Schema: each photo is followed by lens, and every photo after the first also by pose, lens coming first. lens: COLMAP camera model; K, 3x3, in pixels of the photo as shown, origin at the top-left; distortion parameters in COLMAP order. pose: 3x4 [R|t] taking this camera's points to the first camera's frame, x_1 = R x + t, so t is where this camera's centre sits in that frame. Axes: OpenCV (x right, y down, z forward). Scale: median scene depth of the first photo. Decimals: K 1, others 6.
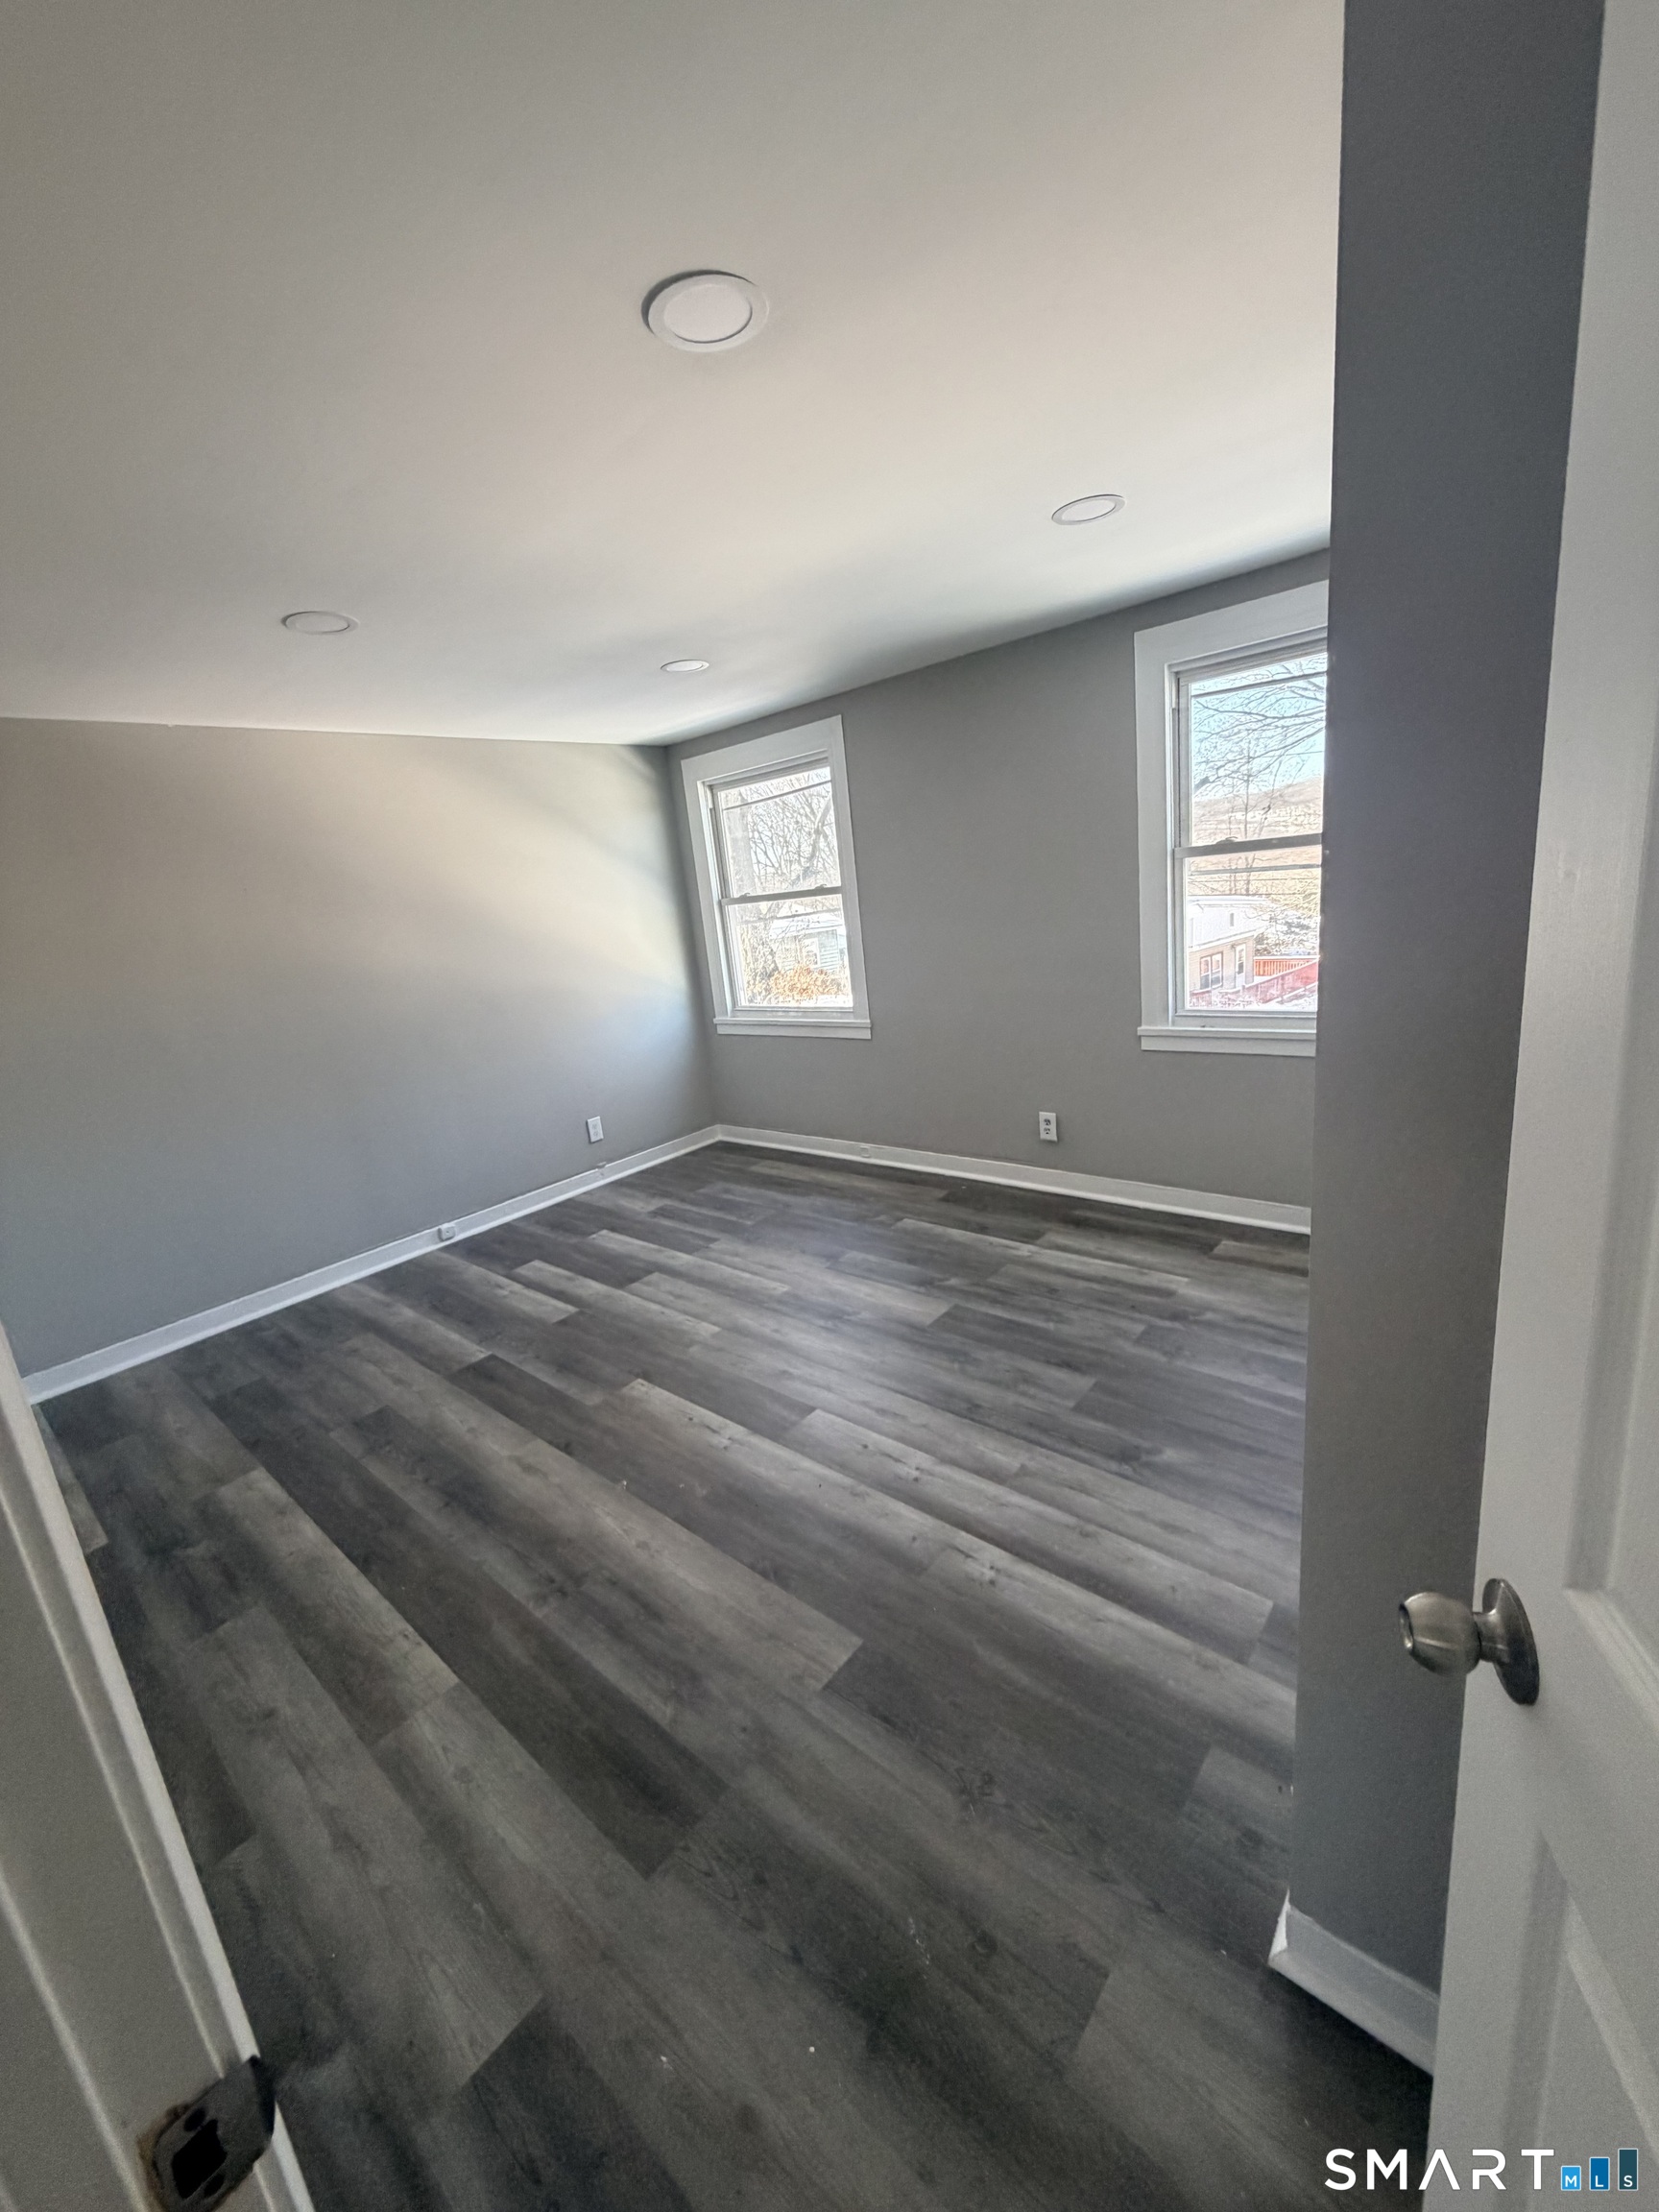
lens RADIAL K [[881.0, 0, 829.5], [0, 881.0, 1106.0], [0, 0, 1]] dist [-0.001826, -0.000348]
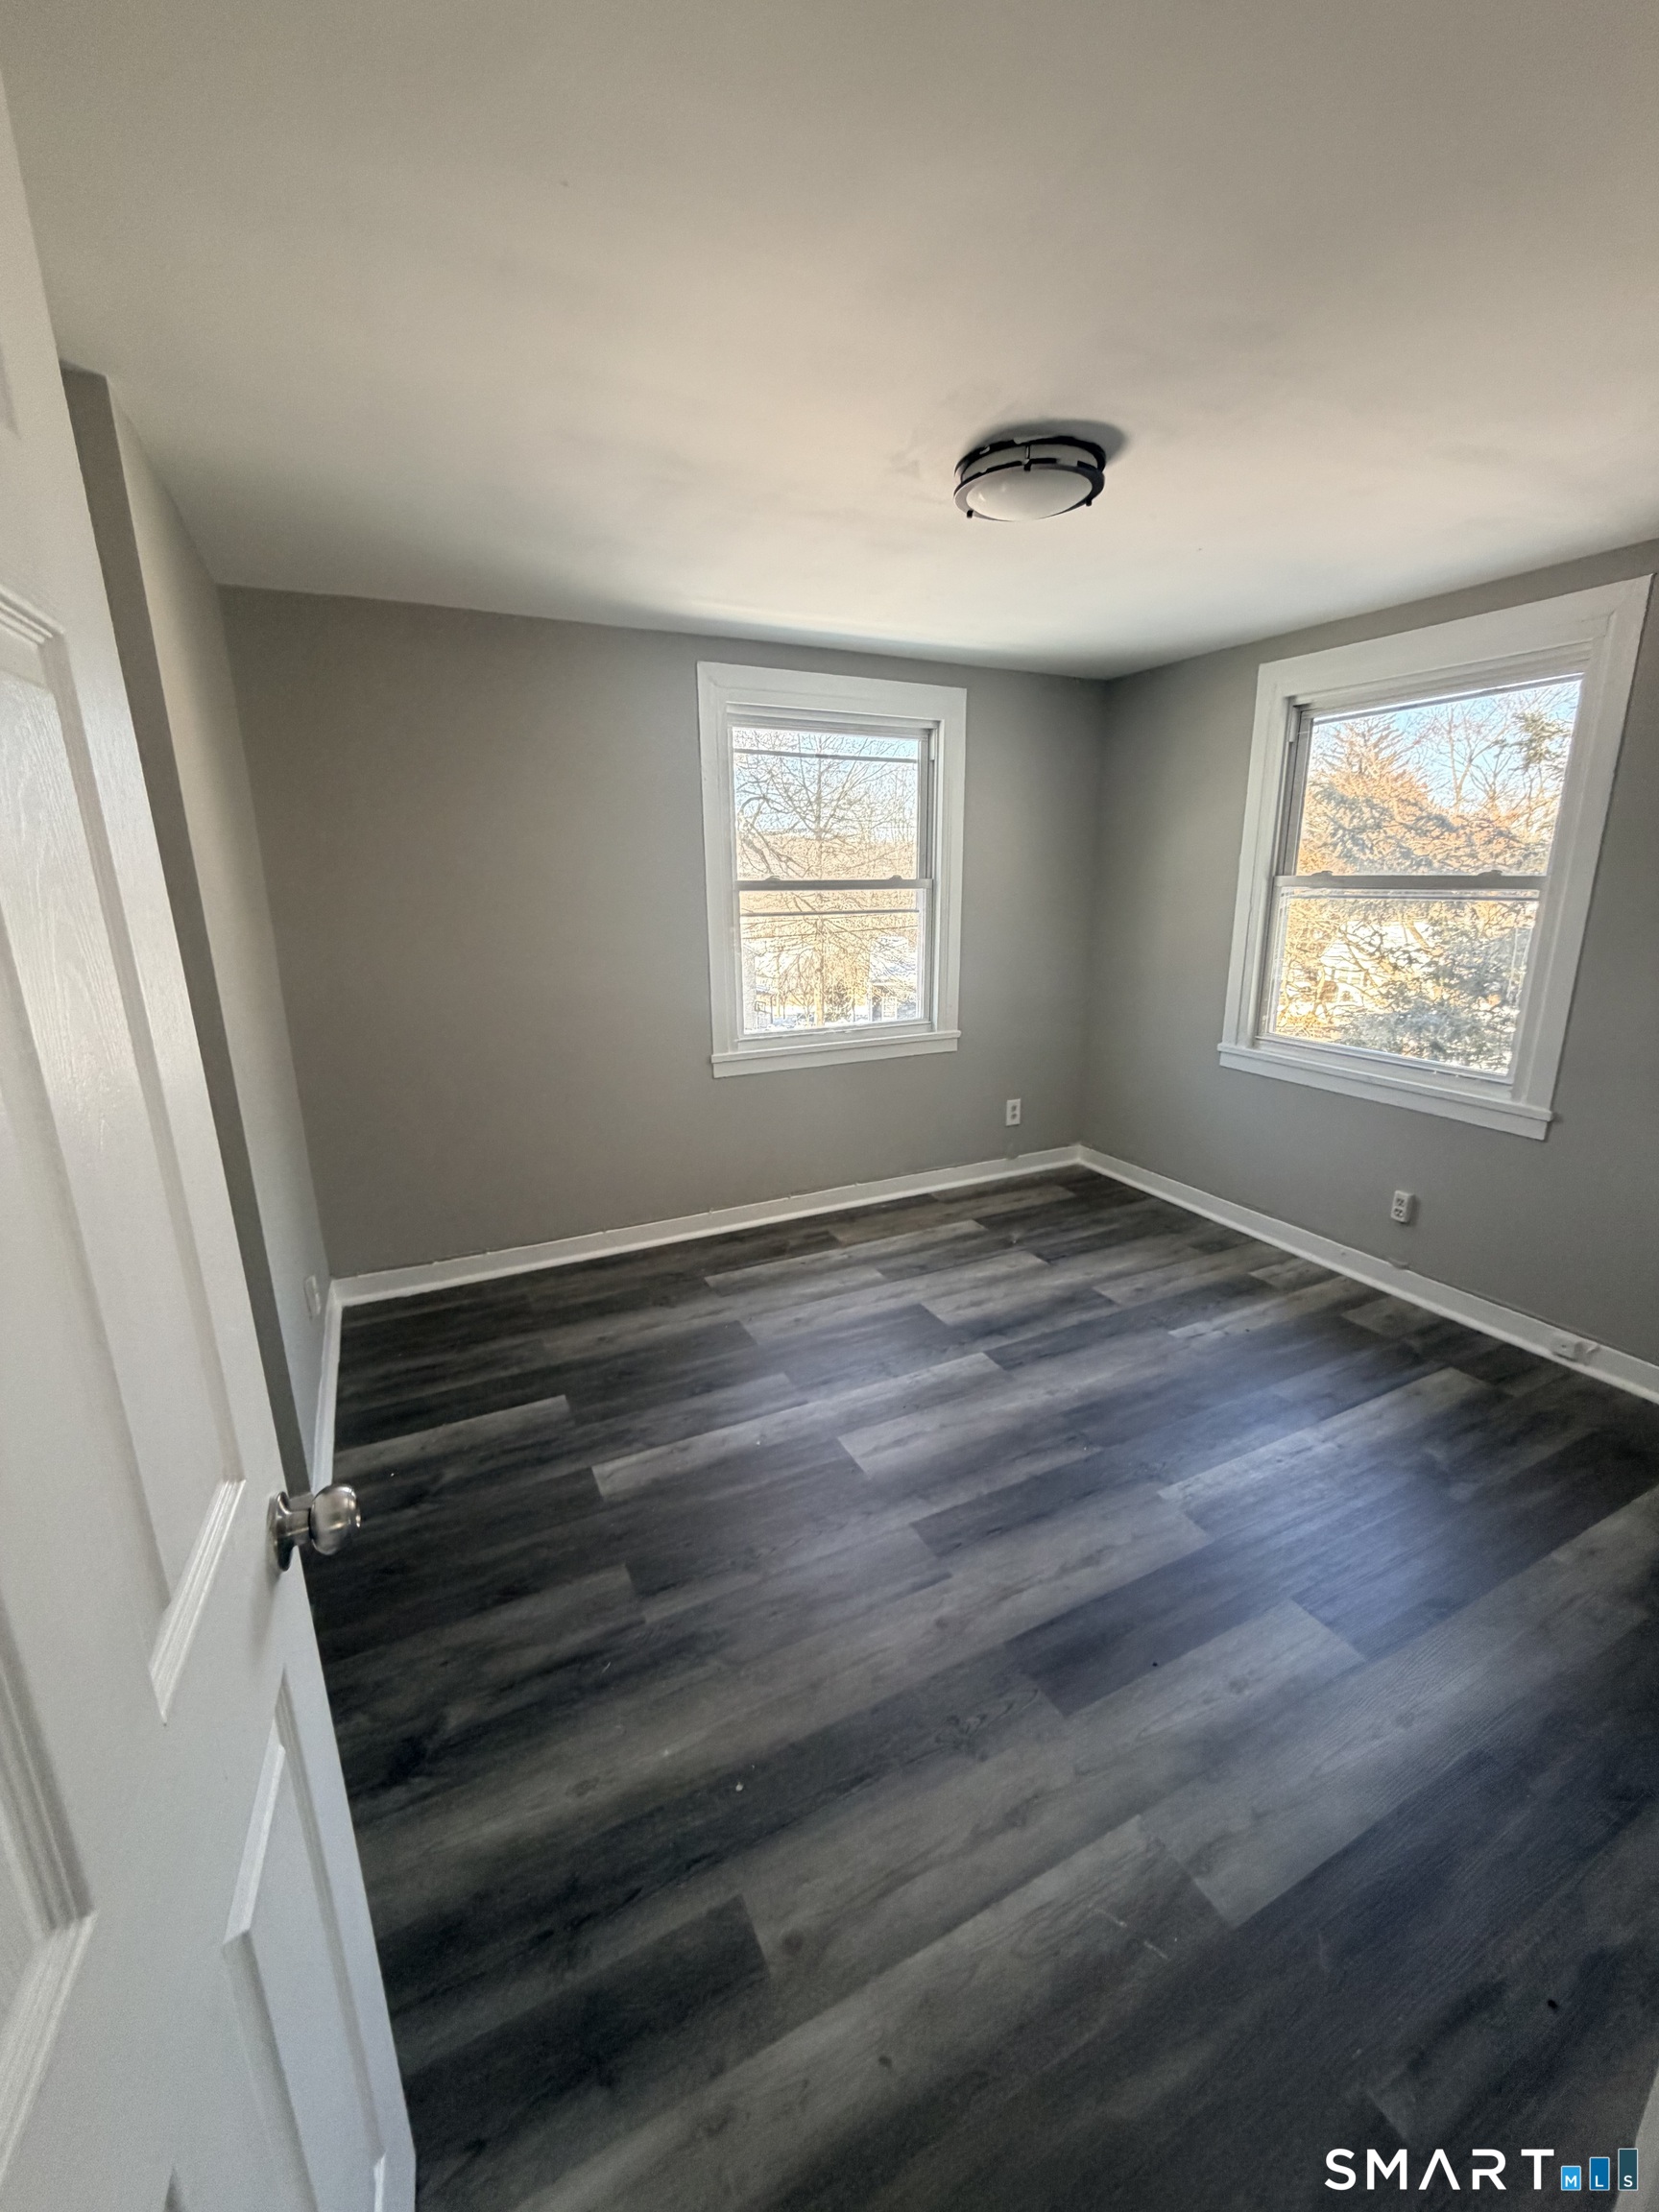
lens RADIAL K [[905.1, 0, 823.5], [0, 905.1, 1138.2], [0, 0, 1]] dist [0.000185, -0.000048]
pose [[0.298094, -0.161739, 0.940734, -0.727276], [0.210567, 0.972404, 0.100461, -0.088871], [-0.931022, 0.168141, 0.323924, 0.676599]]
